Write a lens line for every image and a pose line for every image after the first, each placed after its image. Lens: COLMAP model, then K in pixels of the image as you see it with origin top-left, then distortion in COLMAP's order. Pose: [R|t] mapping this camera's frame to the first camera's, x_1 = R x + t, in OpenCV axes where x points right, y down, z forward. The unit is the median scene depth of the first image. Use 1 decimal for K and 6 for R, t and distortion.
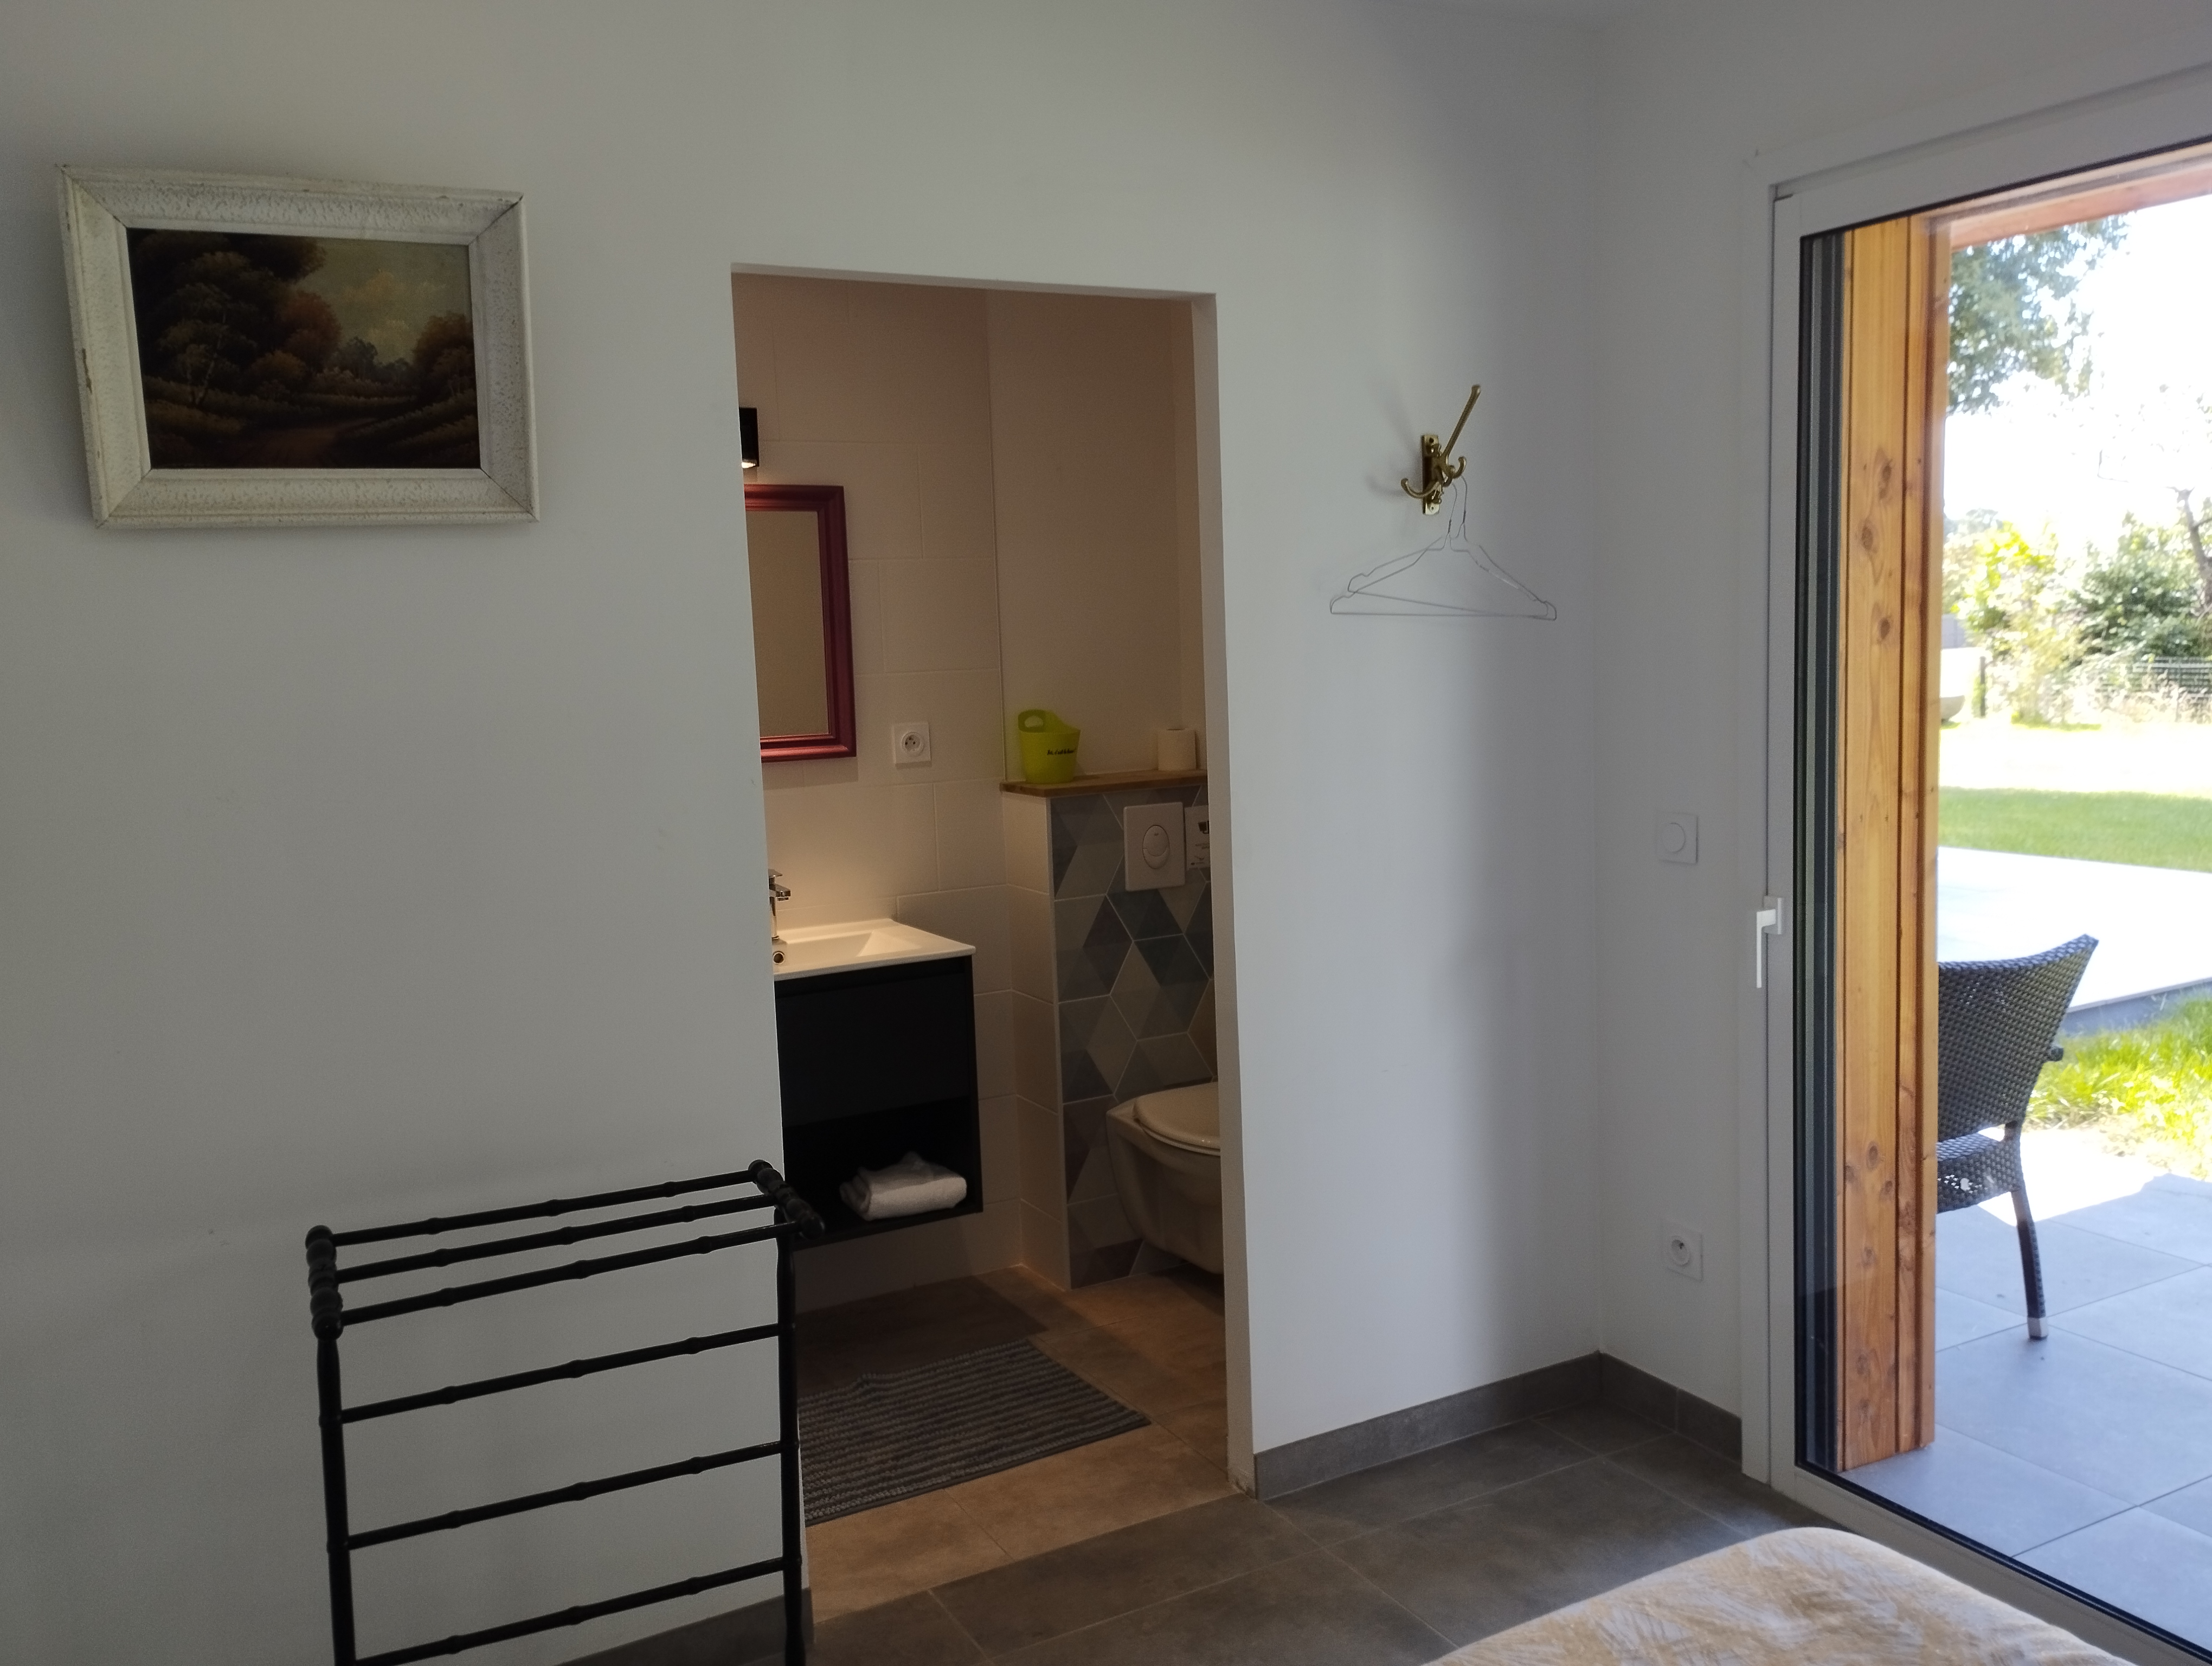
lens RADIAL K [[1858.0, 0, 1106.0], [0, 1858.0, 833.0], [0, 0, 1]] dist [0.126753, -0.237276]
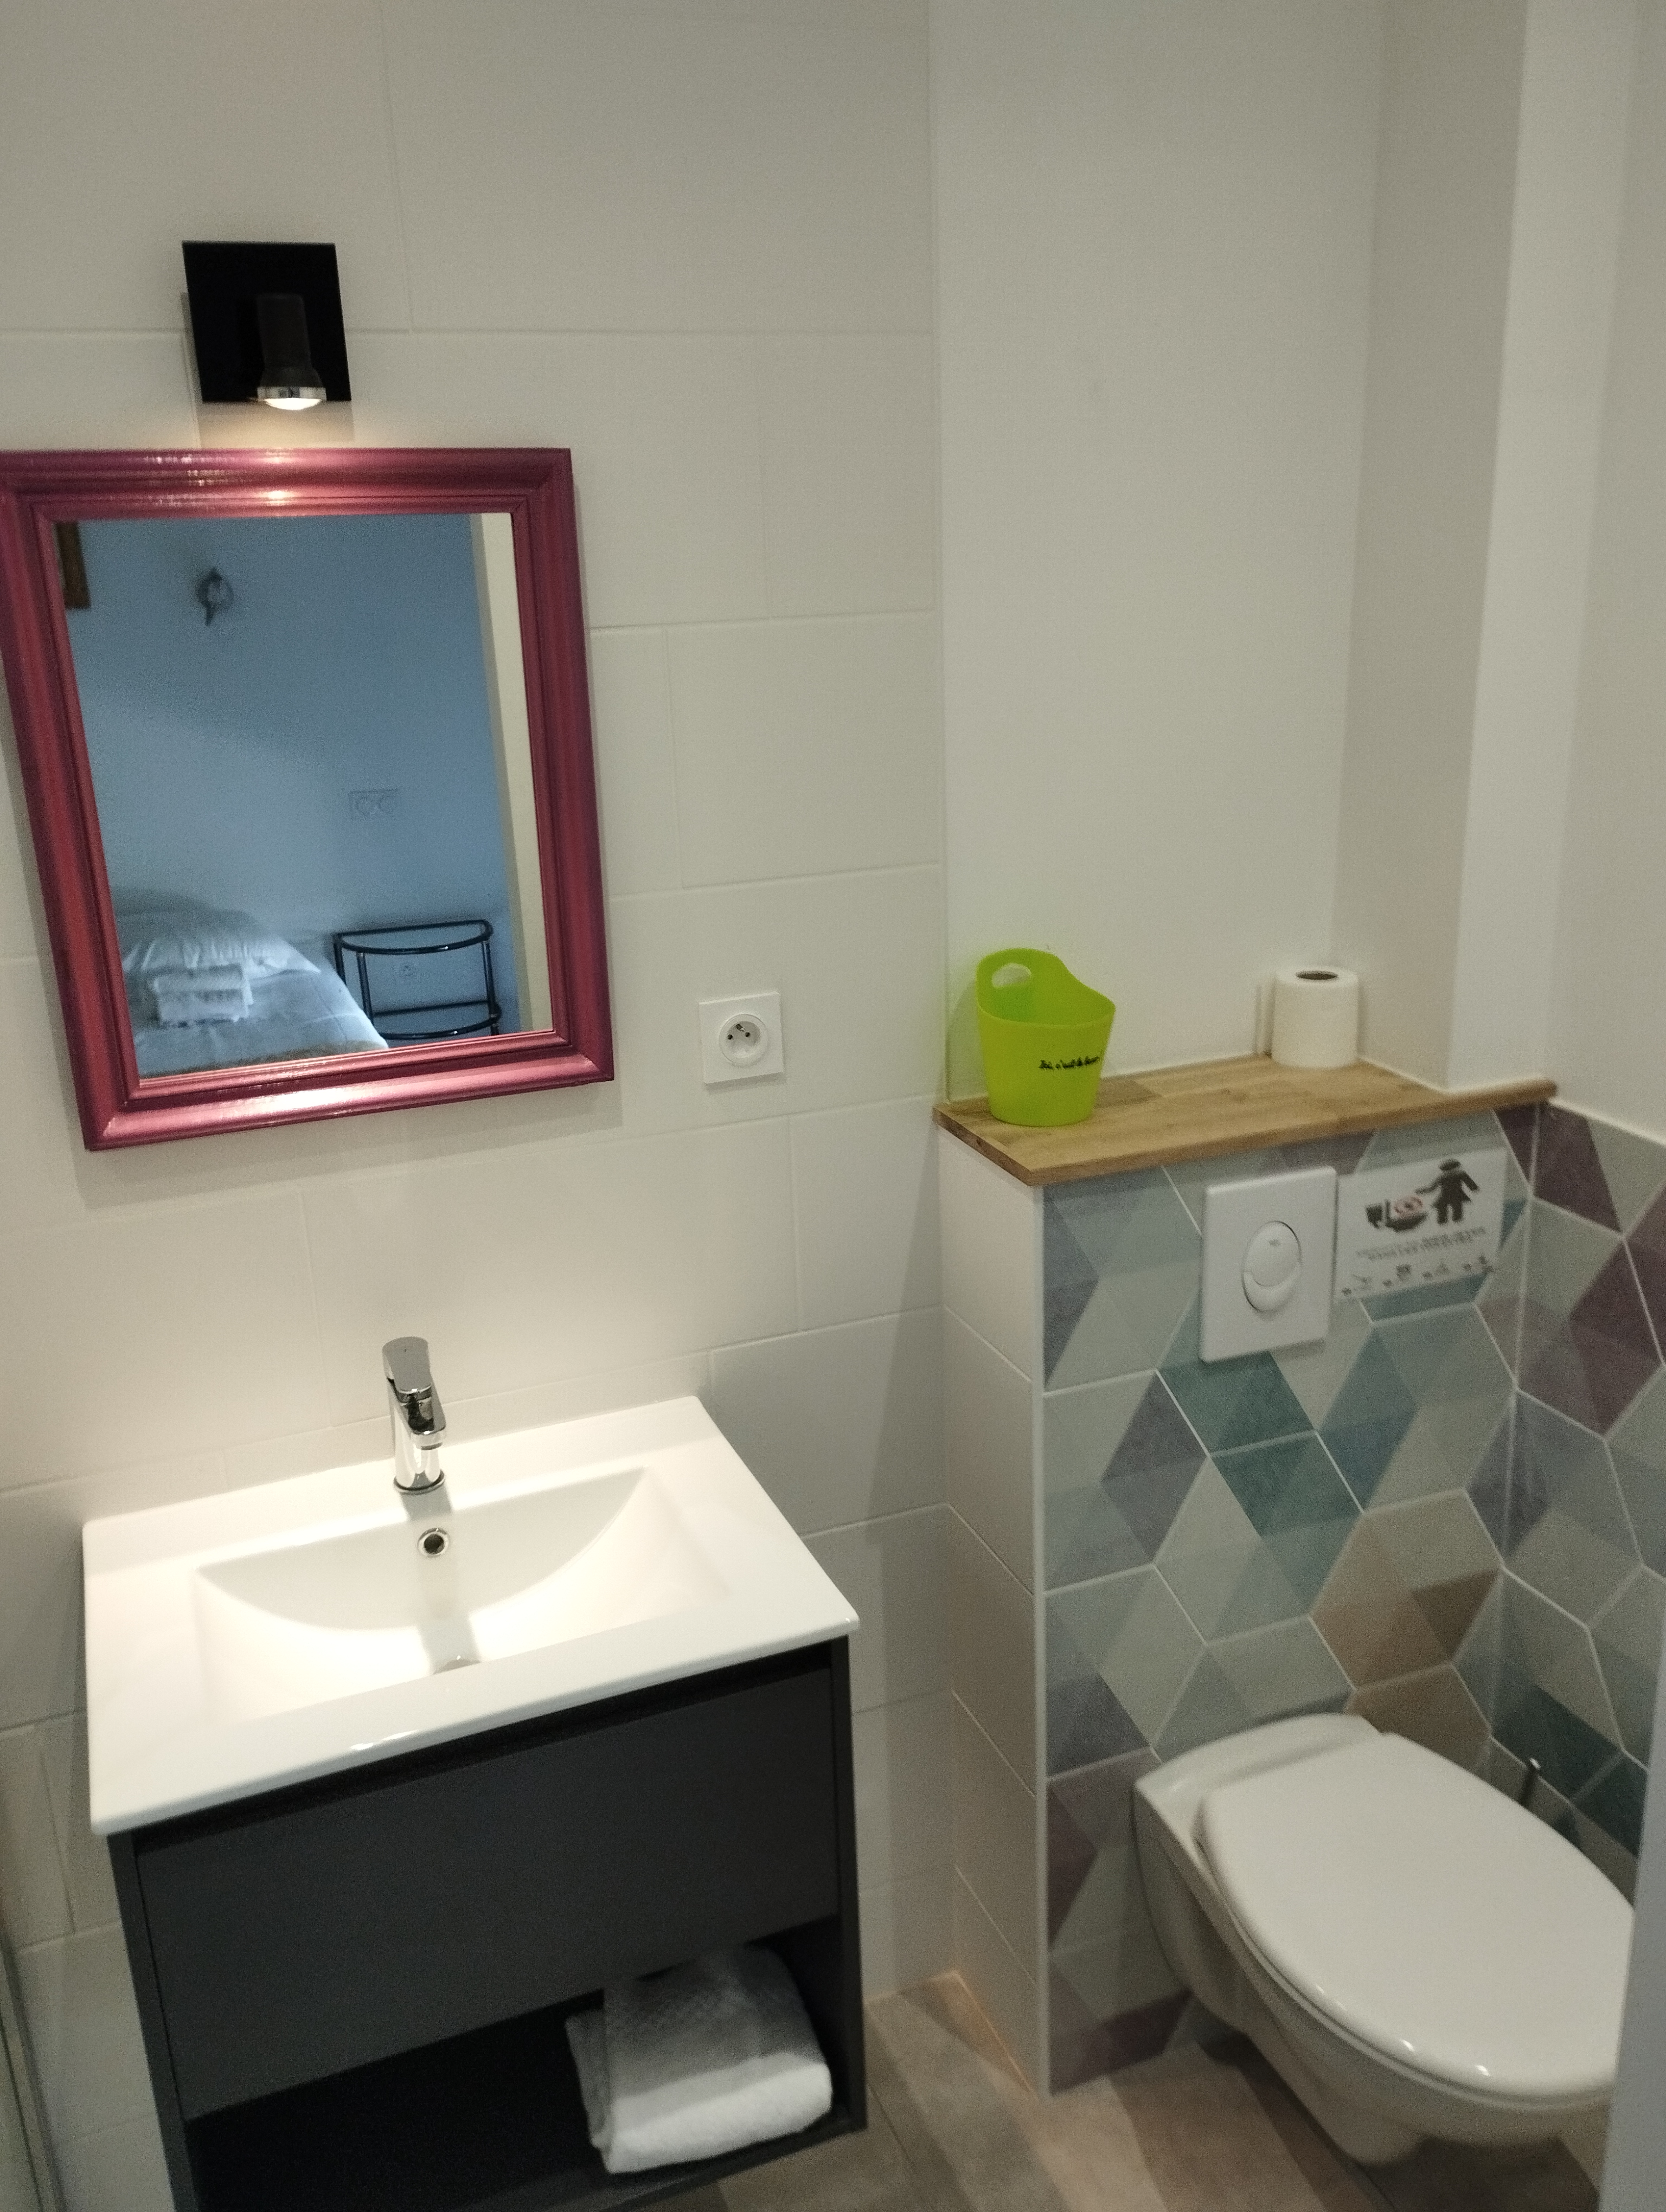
lens RADIAL K [[1858.0, 0, 833.0], [0, 1858.0, 1106.0], [0, 0, 1]] dist [0.126753, -0.237276]
pose [[0.992713, 0.041419, -0.113162, -0.029986], [-0.017133, 0.978048, 0.207674, -0.125906], [0.119280, -0.204222, 0.971630, 0.554639]]
